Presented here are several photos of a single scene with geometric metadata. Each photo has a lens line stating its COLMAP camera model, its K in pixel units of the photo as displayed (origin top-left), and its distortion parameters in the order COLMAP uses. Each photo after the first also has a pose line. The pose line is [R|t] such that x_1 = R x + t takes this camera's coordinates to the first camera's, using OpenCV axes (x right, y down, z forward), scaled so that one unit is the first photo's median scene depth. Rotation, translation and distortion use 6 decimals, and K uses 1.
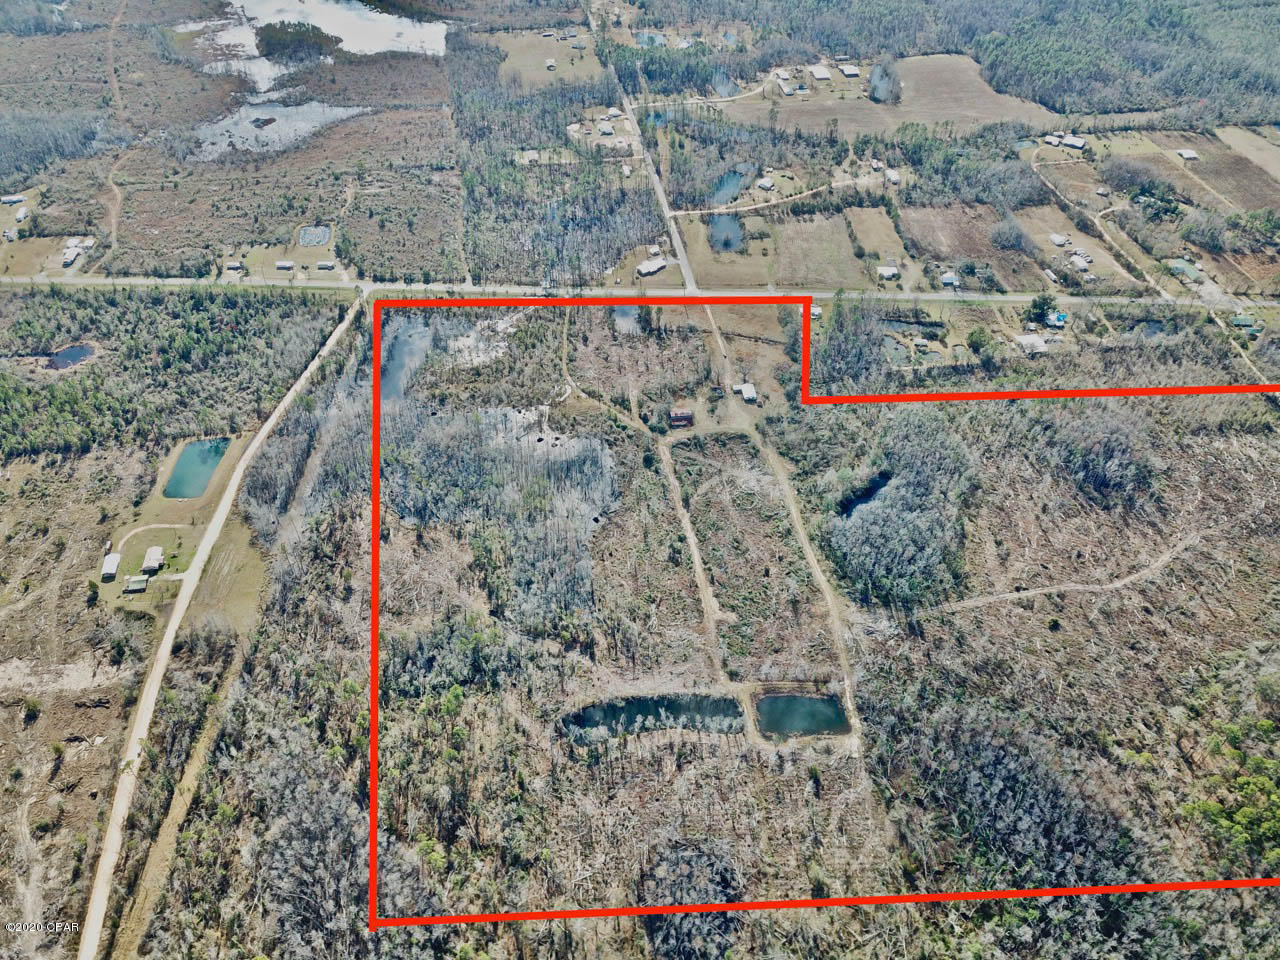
lens RADIAL K [[972.8, 0, 640.8], [0, 972.8, 482.3], [0, 0, 1]] dist [0.013708, 0.000675]
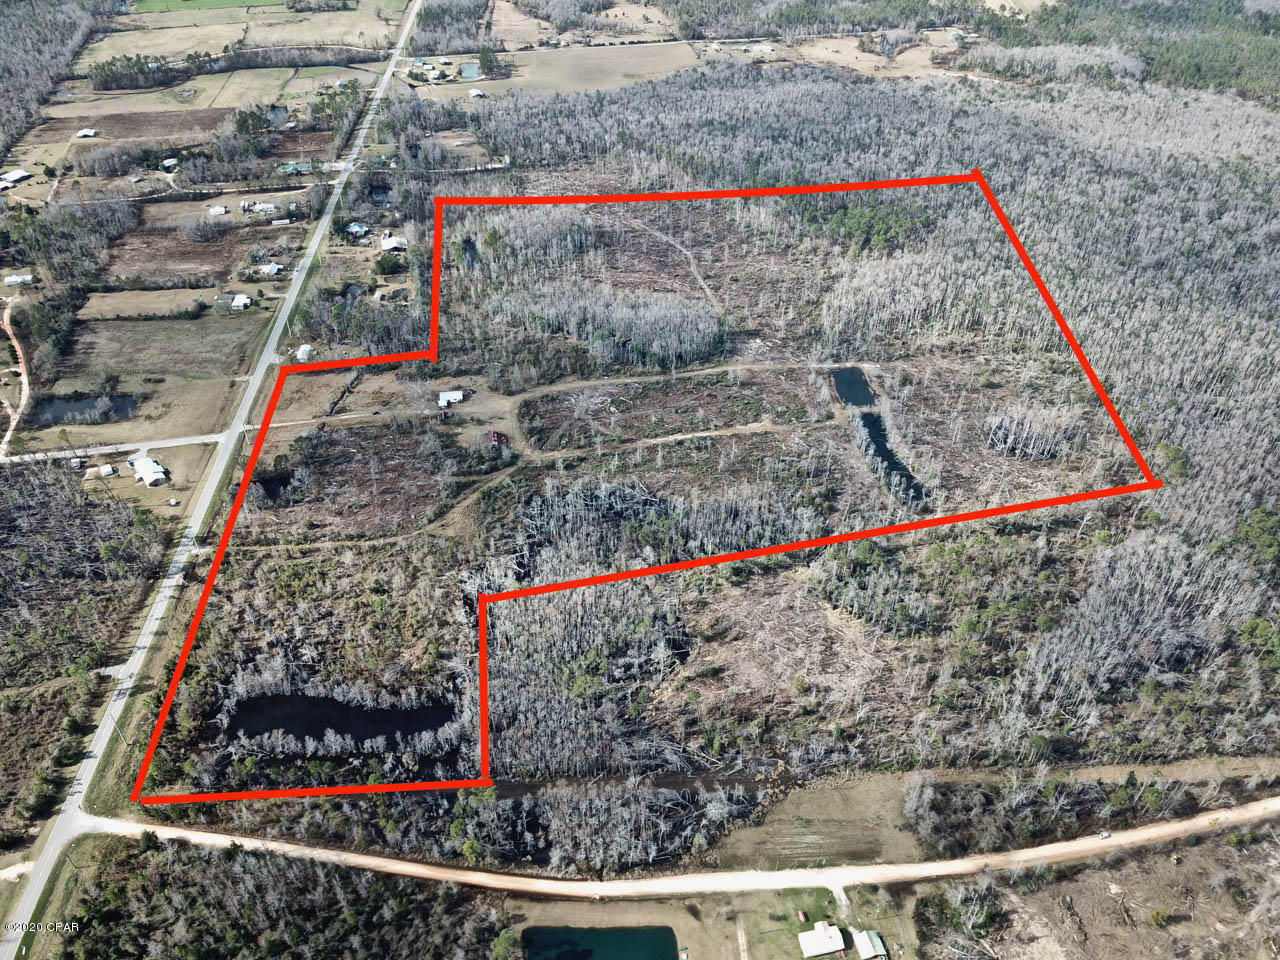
lens RADIAL K [[972.8, 0, 635.0], [0, 972.8, 480.8], [0, 0, 1]] dist [0.013708, 0.000675]
pose [[-0.050917, -0.656623, 0.752498, -0.557954], [0.682155, 0.527457, 0.506412, -0.348667], [-0.729432, 0.539106, 0.421062, 0.473868]]
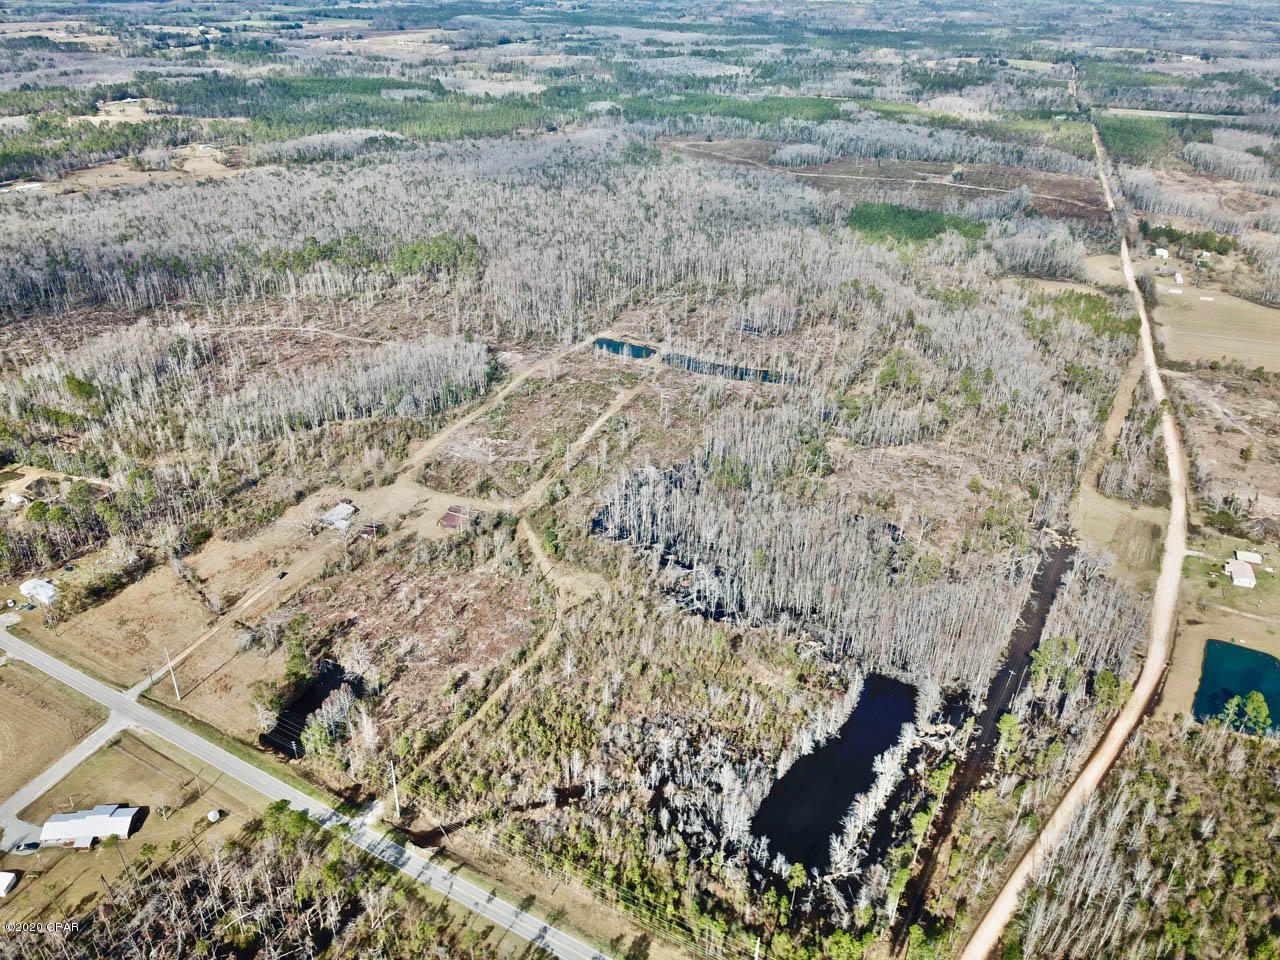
lens RADIAL K [[972.8, 0, 633.9], [0, 972.8, 480.6], [0, 0, 1]] dist [0.013708, 0.000675]
pose [[-0.861092, -0.281736, 0.423256, -0.286082], [0.318301, 0.350445, 0.880836, -0.537116], [-0.396492, 0.893204, -0.212088, 0.918988]]
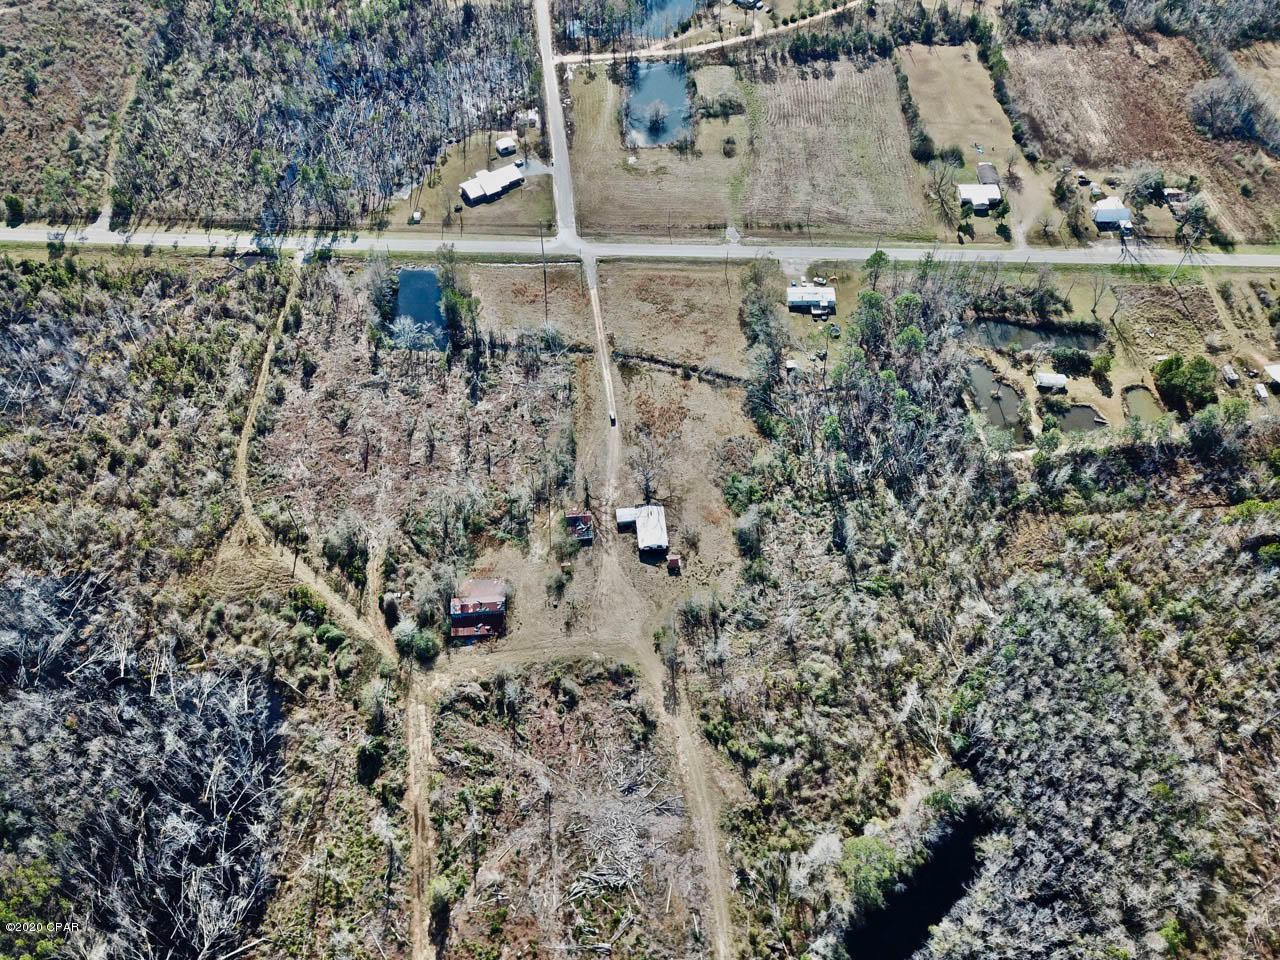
lens RADIAL K [[972.8, 0, 632.0], [0, 972.8, 480.7], [0, 0, 1]] dist [0.013708, 0.000675]
pose [[0.999420, 0.013219, -0.031375, 0.102470], [-0.007385, 0.983778, 0.179238, -0.169199], [0.033236, -0.178903, 0.983305, 0.514712]]
